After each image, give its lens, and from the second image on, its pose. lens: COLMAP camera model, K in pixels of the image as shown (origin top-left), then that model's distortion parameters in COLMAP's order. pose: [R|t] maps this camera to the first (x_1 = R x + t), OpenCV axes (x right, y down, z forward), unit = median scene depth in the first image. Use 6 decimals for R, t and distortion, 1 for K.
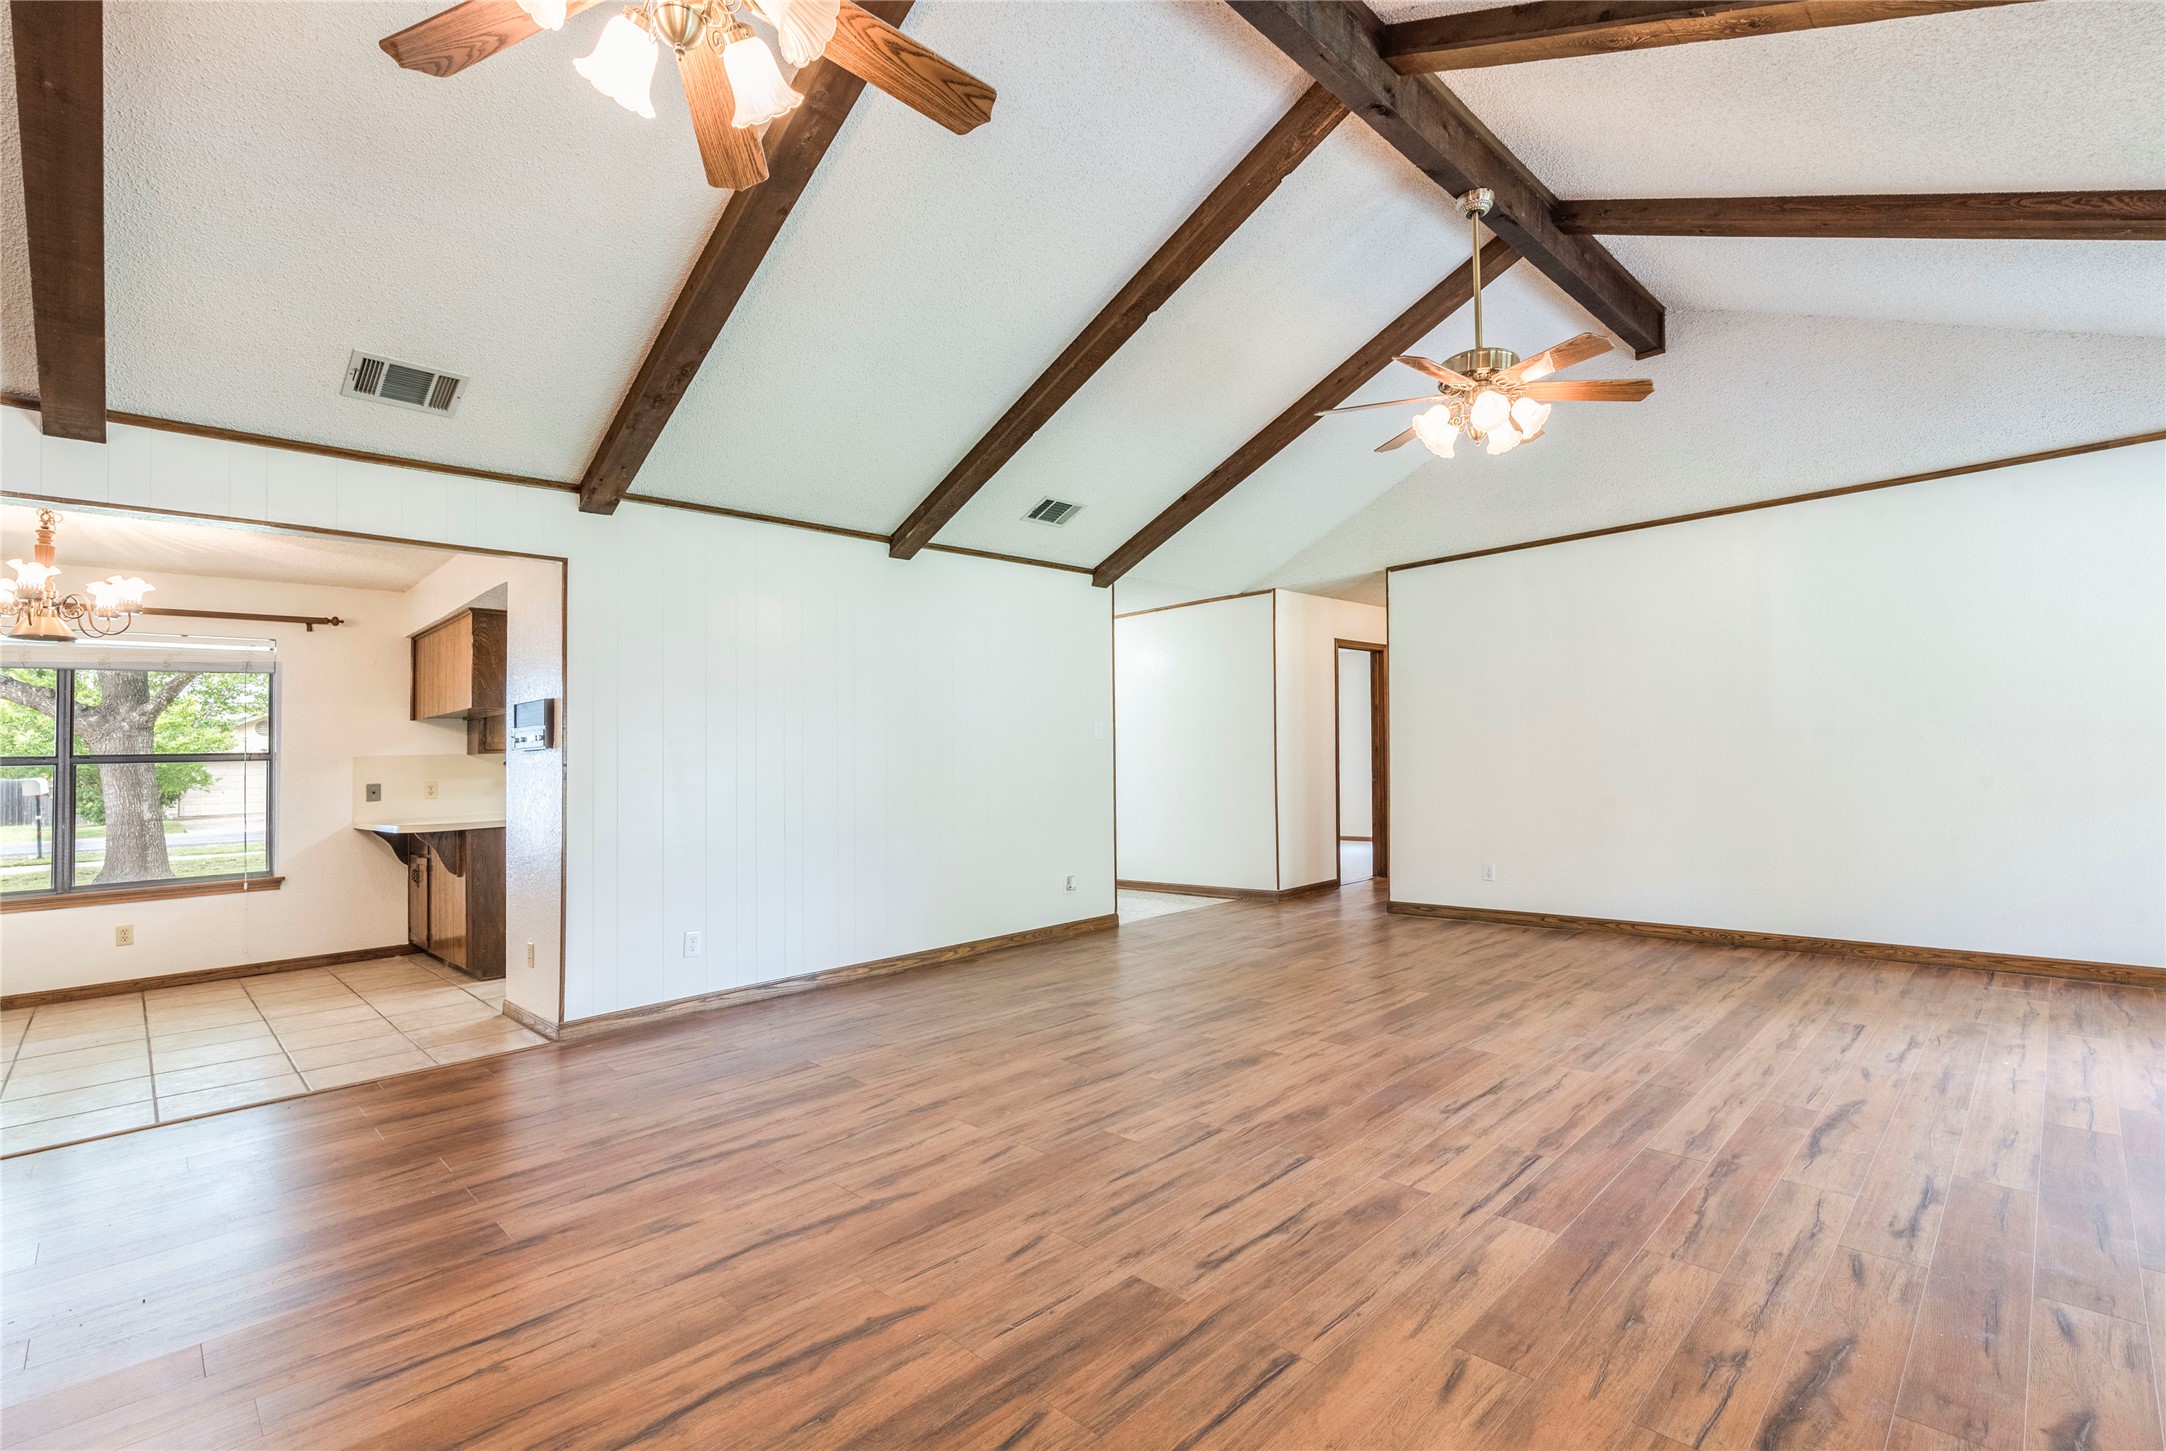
lens RADIAL K [[974.4, 0, 1088.6], [0, 974.4, 720.0], [0, 0, 1]] dist [0.000386, 0.001381]
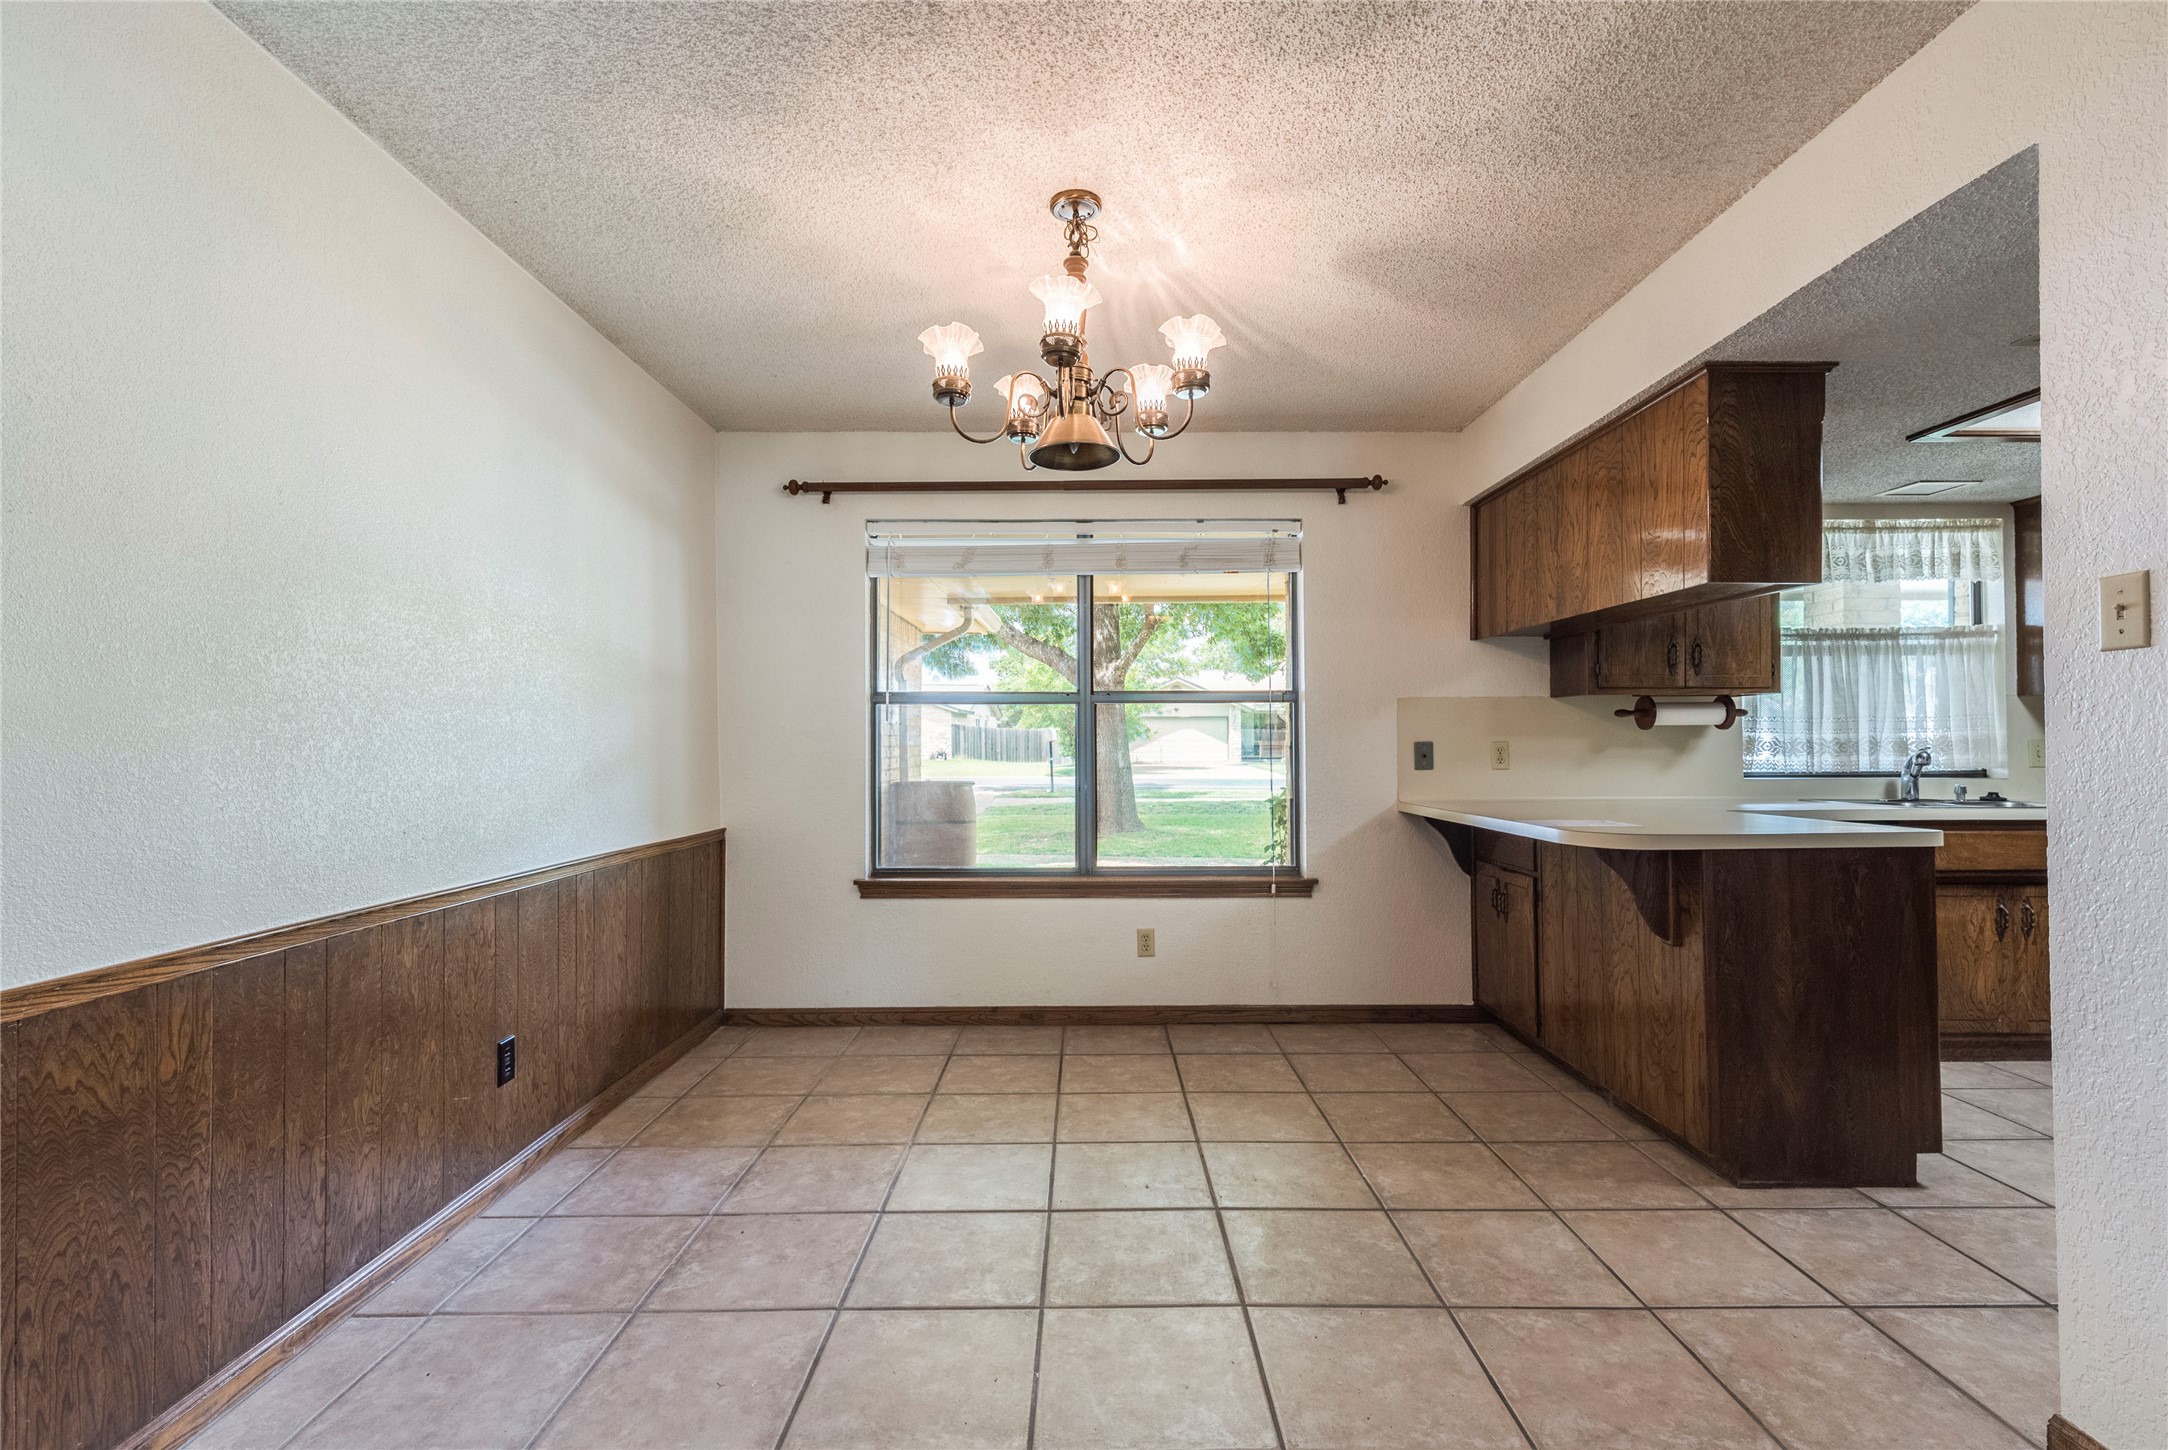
lens RADIAL K [[975.3, 0, 1087.6], [0, 975.3, 710.5], [0, 0, 1]] dist [0.000386, 0.001381]
pose [[0.712295, 0.006203, -0.701853, -0.460267], [0.013733, 0.999646, 0.022772, 0.028796], [0.701746, -0.025859, 0.711958, 0.413578]]
